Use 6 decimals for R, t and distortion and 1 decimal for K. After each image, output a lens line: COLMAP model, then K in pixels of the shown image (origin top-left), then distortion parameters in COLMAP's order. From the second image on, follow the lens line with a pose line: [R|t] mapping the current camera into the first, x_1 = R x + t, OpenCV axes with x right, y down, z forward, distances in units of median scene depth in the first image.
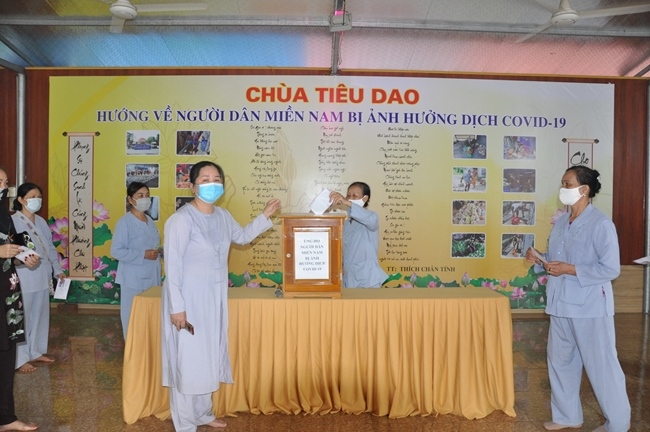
lens RADIAL K [[517.9, 0, 326.4], [0, 517.9, 218.2], [0, 0, 1]] dist [-0.155643, 0.122921]
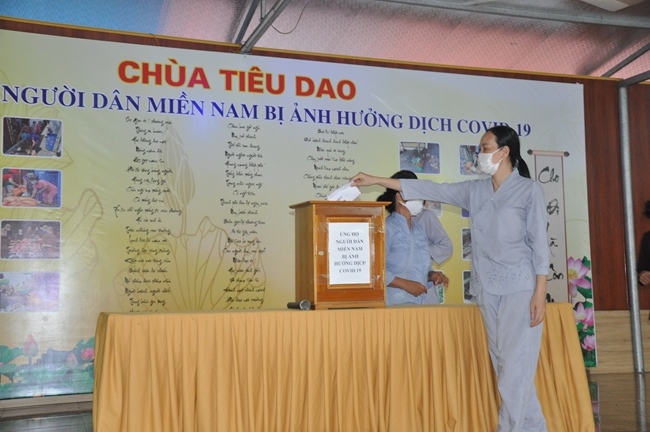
lens RADIAL K [[792.2, 0, 329.4], [0, 792.2, 216.5], [0, 0, 1]] dist [0.090753, 0.000000]
pose [[0.943011, 0.007902, 0.332666, -0.243322], [0.033707, 0.992308, -0.119119, 0.085023], [-0.331049, 0.123544, 0.935491, -0.059372]]
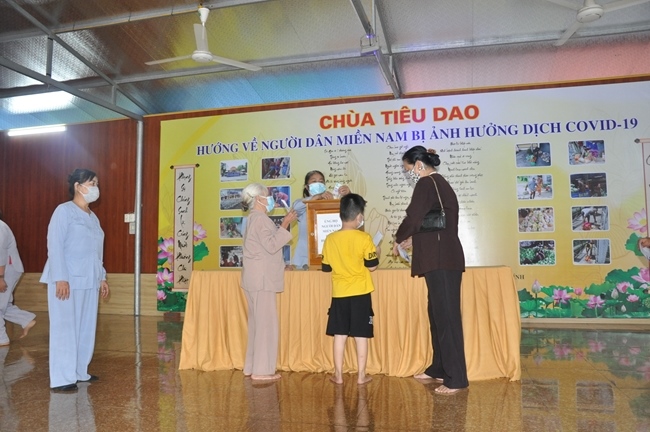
lens RADIAL K [[517.9, 0, 322.6], [0, 517.9, 216.3], [0, 0, 1]] dist [-0.155643, 0.122921]
pose [[0.963779, -0.041805, -0.263406, 0.137797], [0.012765, 0.993738, -0.111007, 0.086973], [0.266397, 0.103624, 0.958277, -0.059391]]
